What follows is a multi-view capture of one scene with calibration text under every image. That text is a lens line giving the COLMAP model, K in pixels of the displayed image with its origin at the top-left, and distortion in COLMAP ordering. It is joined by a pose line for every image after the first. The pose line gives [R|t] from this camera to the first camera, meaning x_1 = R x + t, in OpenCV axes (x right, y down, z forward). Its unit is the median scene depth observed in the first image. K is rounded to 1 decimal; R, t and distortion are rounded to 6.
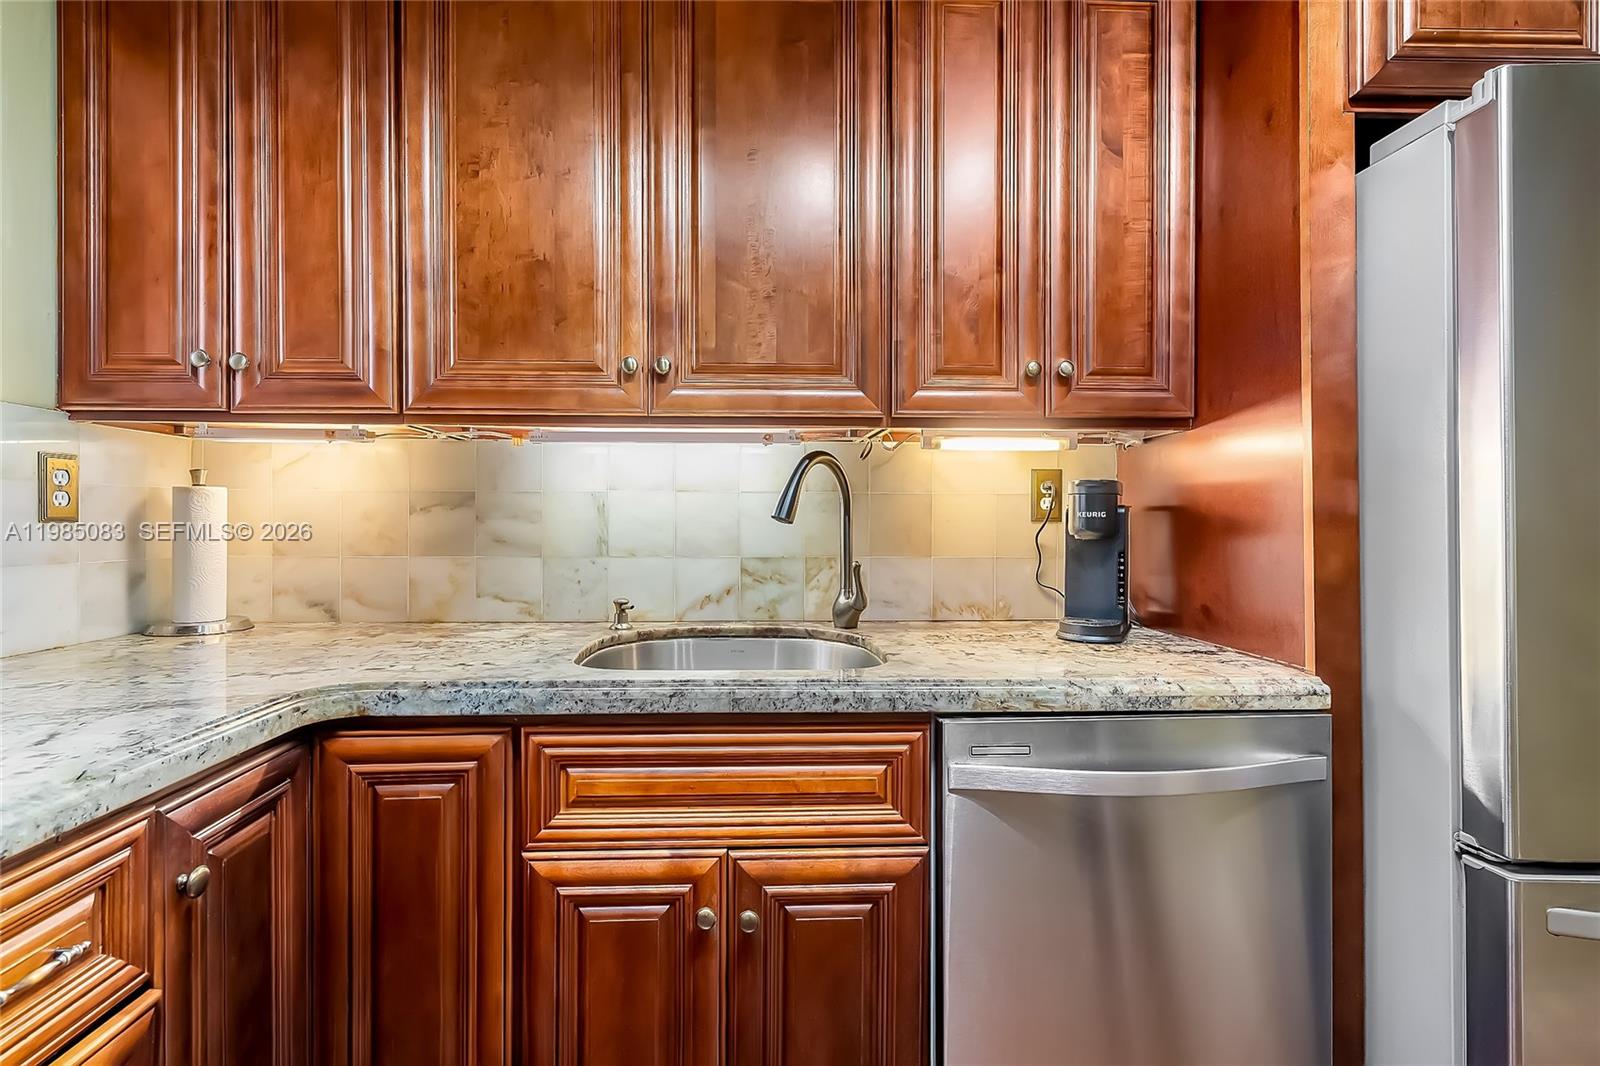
lens RADIAL K [[742.6, 0, 774.0], [0, 742.6, 520.5], [0, 0, 1]] dist [-0.004839, 0.003371]
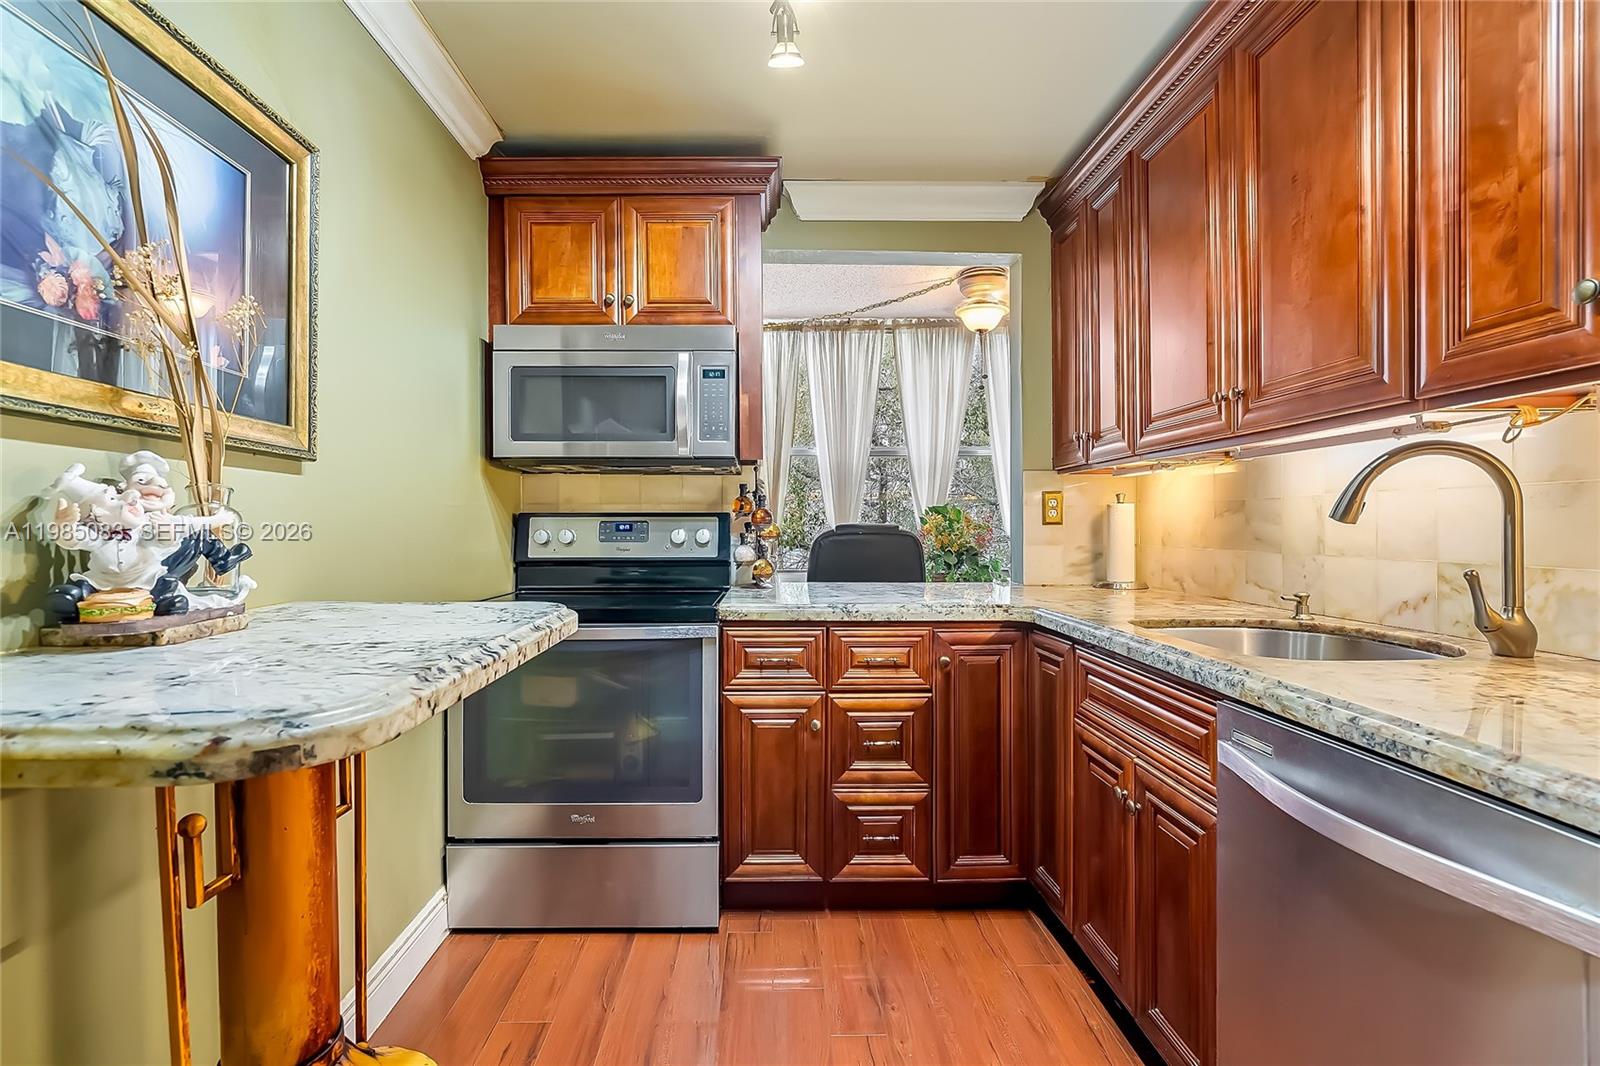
lens RADIAL K [[742.6, 0, 769.2], [0, 742.6, 541.3], [0, 0, 1]] dist [-0.004839, 0.003371]
pose [[-0.051154, 0.019913, -0.998492, 1.262941], [0.004379, 0.999796, 0.019714, 0.005335], [0.998681, -0.003364, -0.051231, 0.352184]]
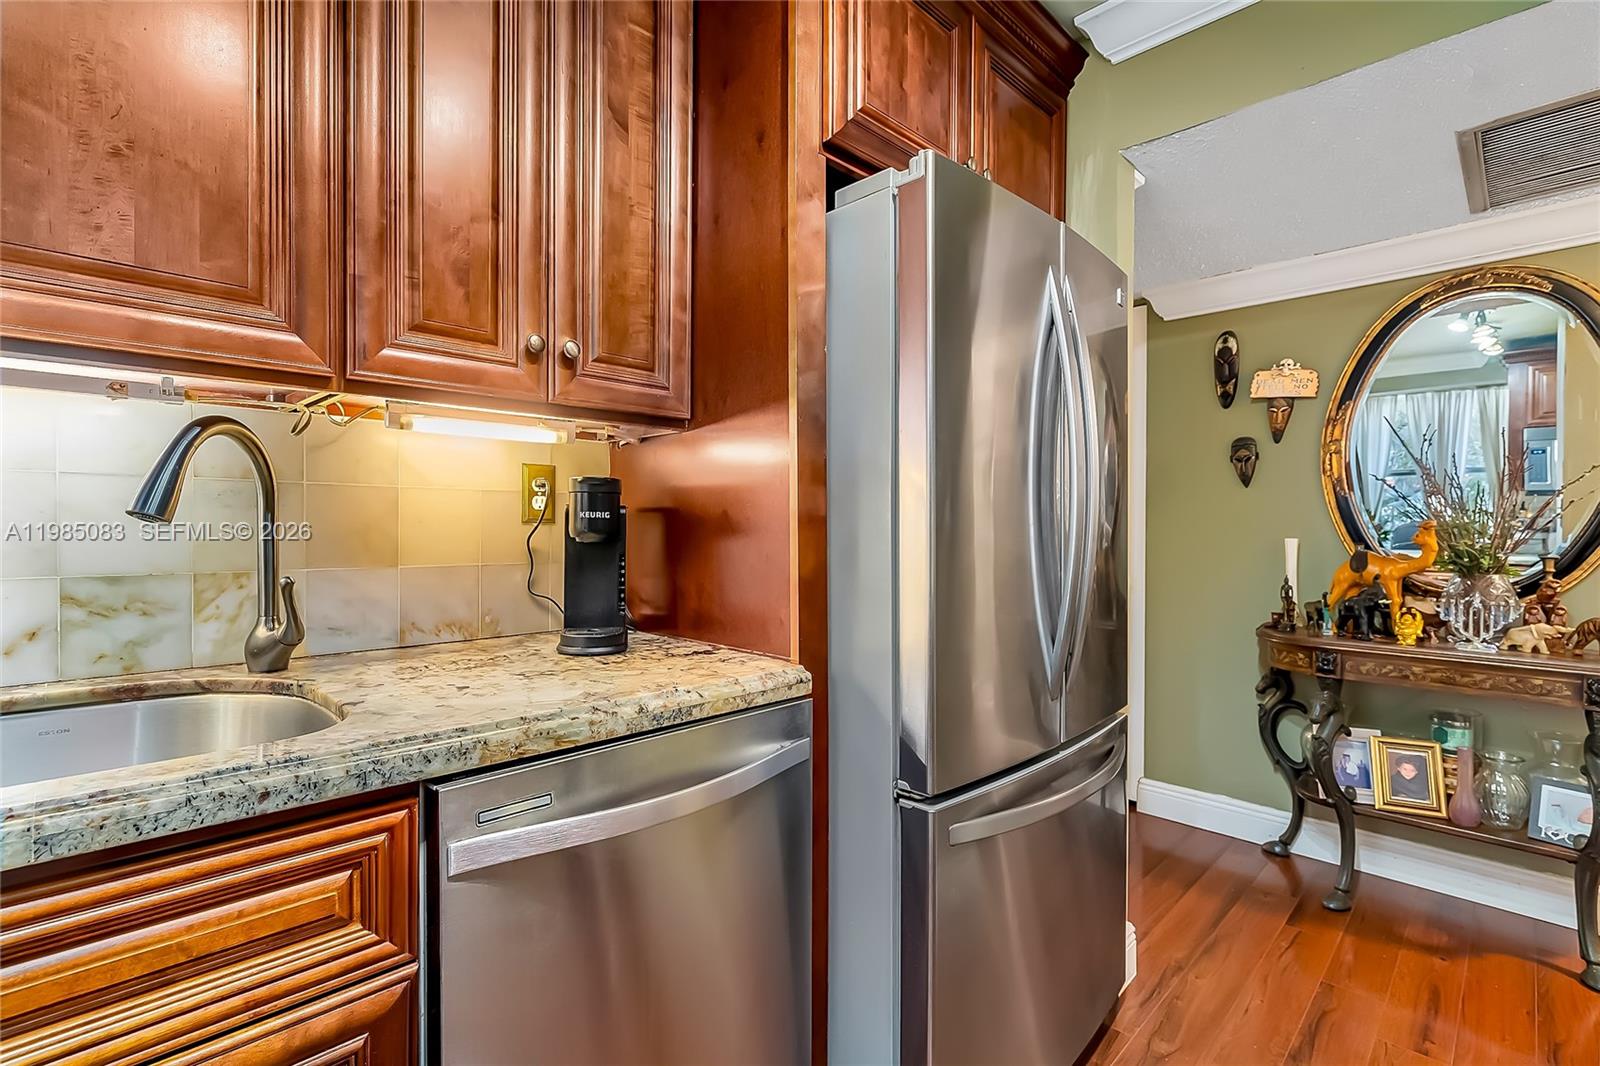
lens RADIAL K [[742.6, 0, 792.9], [0, 742.6, 533.7], [0, 0, 1]] dist [-0.004839, 0.003371]
pose [[0.743785, -0.005357, 0.668398, -0.003820], [-0.003742, 0.999919, 0.012178, 0.003953], [-0.668409, -0.011559, 0.743704, 0.195266]]
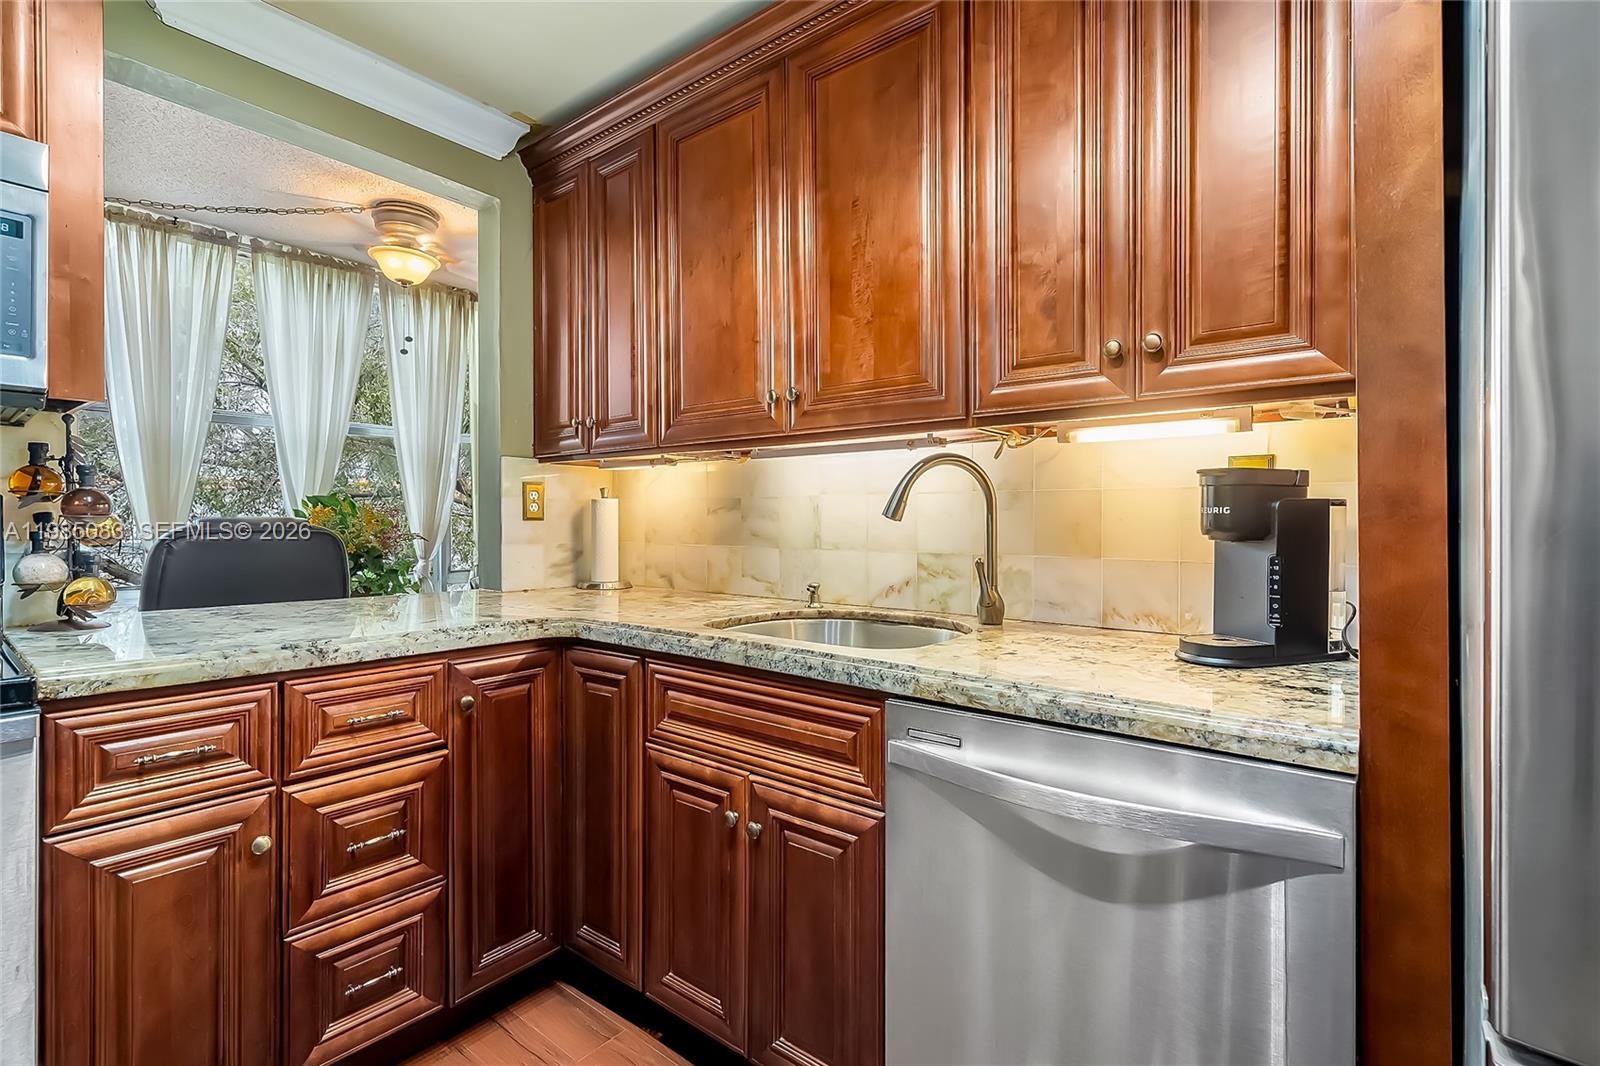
lens RADIAL K [[742.6, 0, 791.0], [0, 742.6, 528.9], [0, 0, 1]] dist [-0.004839, 0.003371]
pose [[0.743251, 0.007161, -0.668974, 0.788116], [-0.001276, 0.999956, 0.009286, 0.006614], [0.669011, -0.006048, 0.743228, 0.083858]]
